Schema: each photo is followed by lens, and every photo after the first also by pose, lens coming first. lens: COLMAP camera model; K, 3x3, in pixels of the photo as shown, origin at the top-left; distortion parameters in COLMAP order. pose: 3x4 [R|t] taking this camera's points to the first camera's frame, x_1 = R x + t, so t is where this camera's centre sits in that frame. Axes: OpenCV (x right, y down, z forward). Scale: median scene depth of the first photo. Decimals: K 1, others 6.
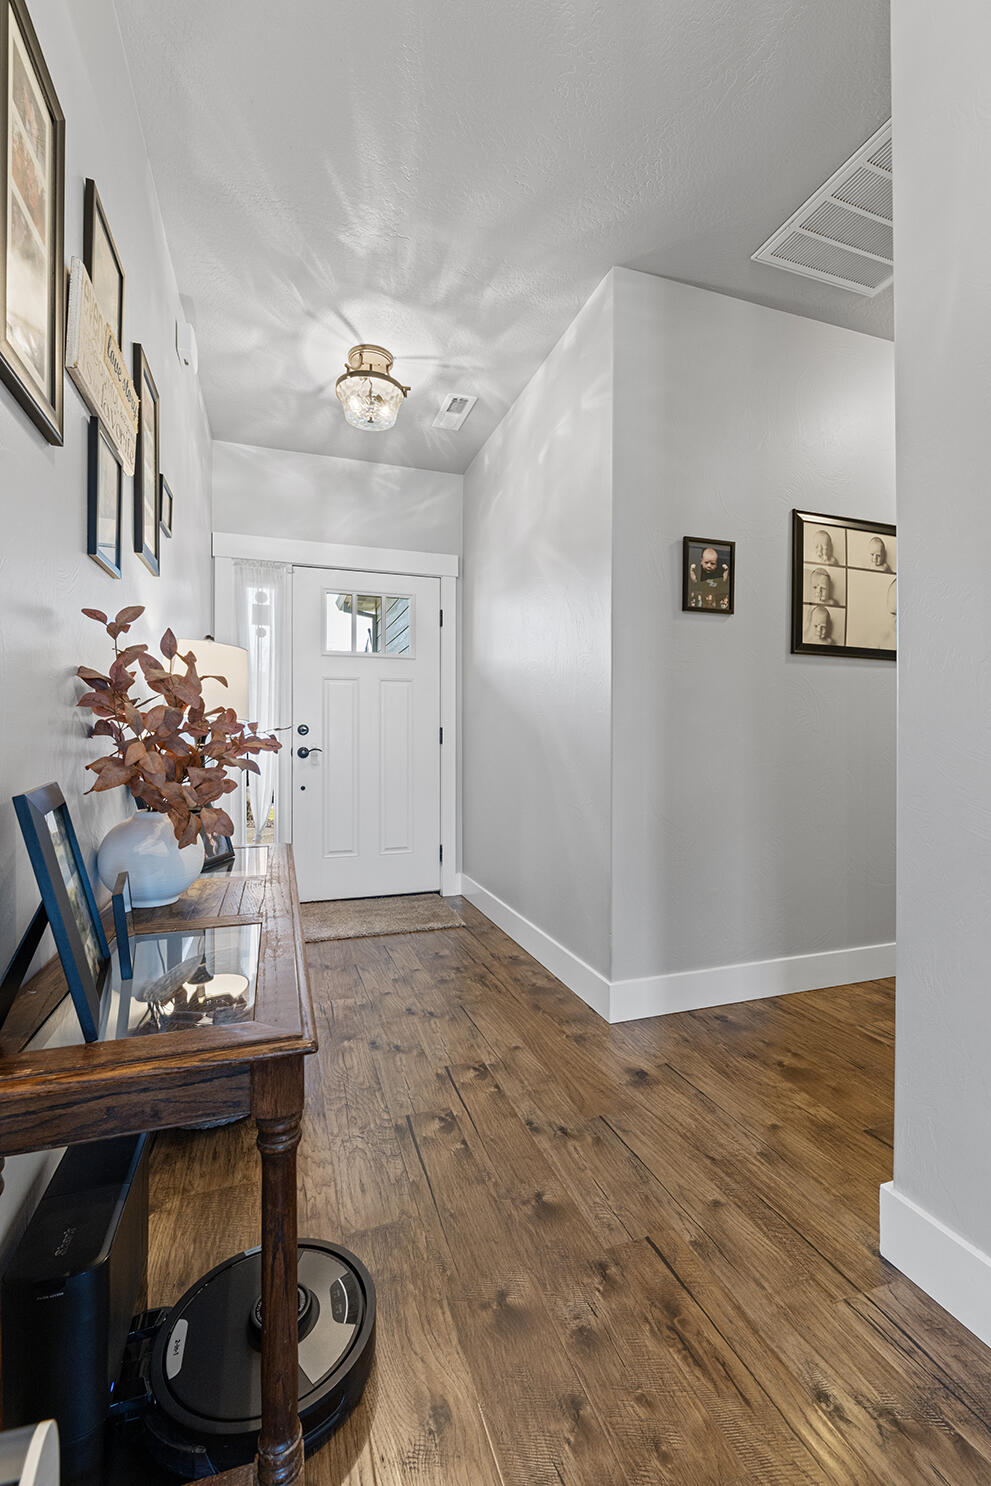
lens RADIAL K [[641.7, 0, 501.6], [0, 641.7, 744.3], [0, 0, 1]] dist [-0.002692, 0.000930]
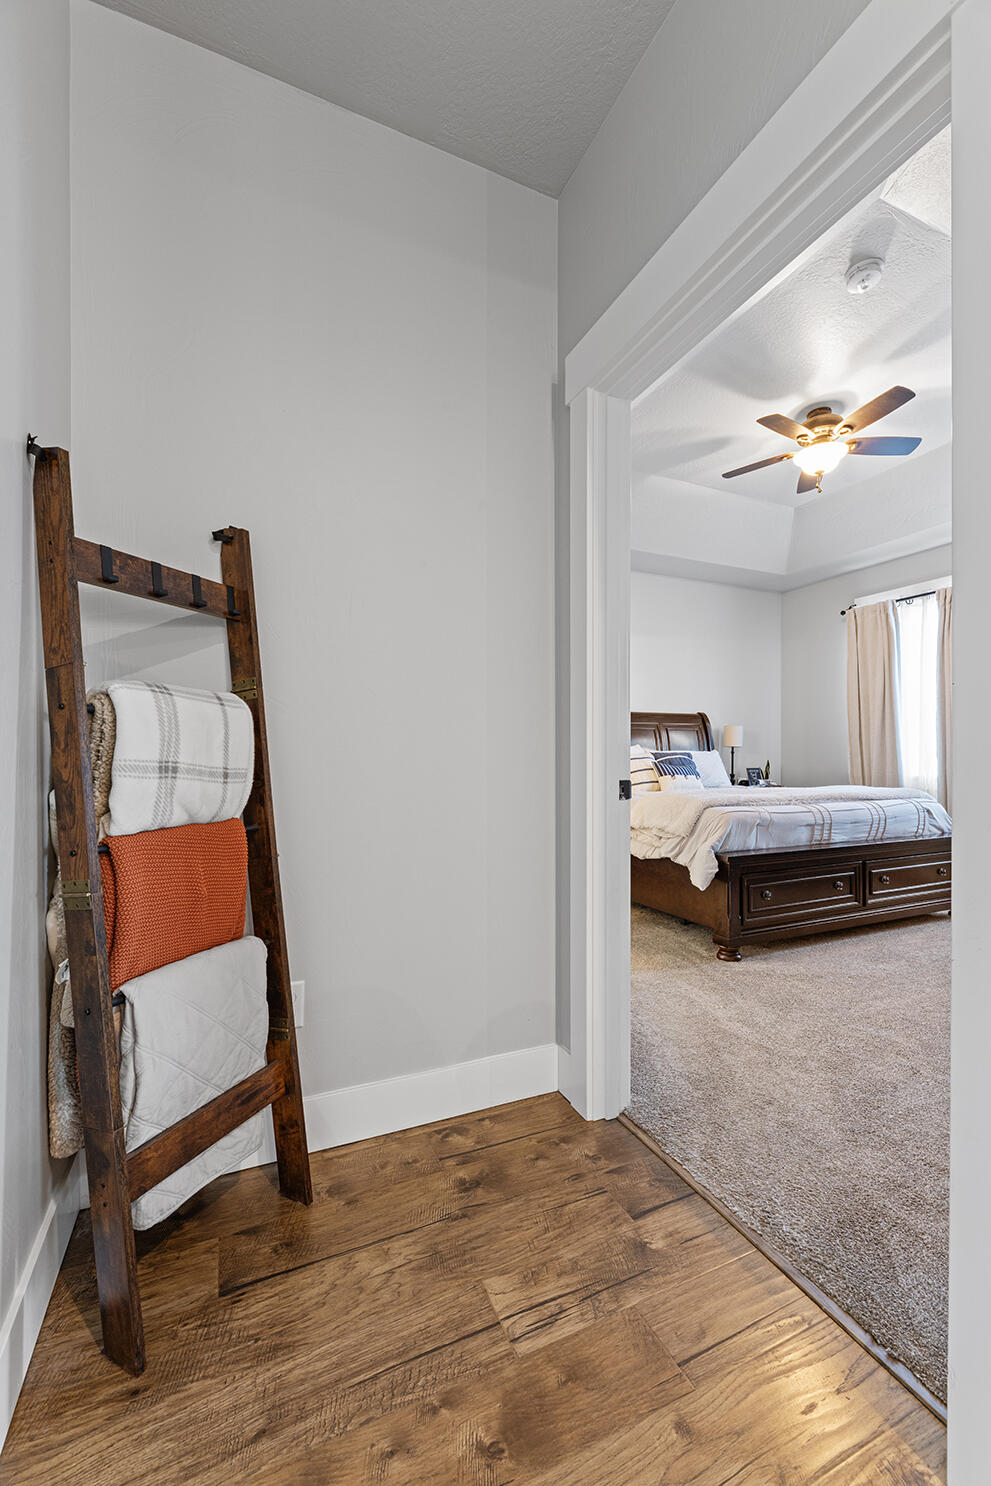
lens RADIAL K [[604.6, 0, 486.6], [0, 604.6, 748.7], [0, 0, 1]] dist [0.000605, -0.000195]
pose [[-0.070640, 0.016011, 0.997373, -0.311306], [0.017805, 0.999732, -0.014788, -0.007957], [-0.997343, 0.016713, -0.070907, 0.887651]]
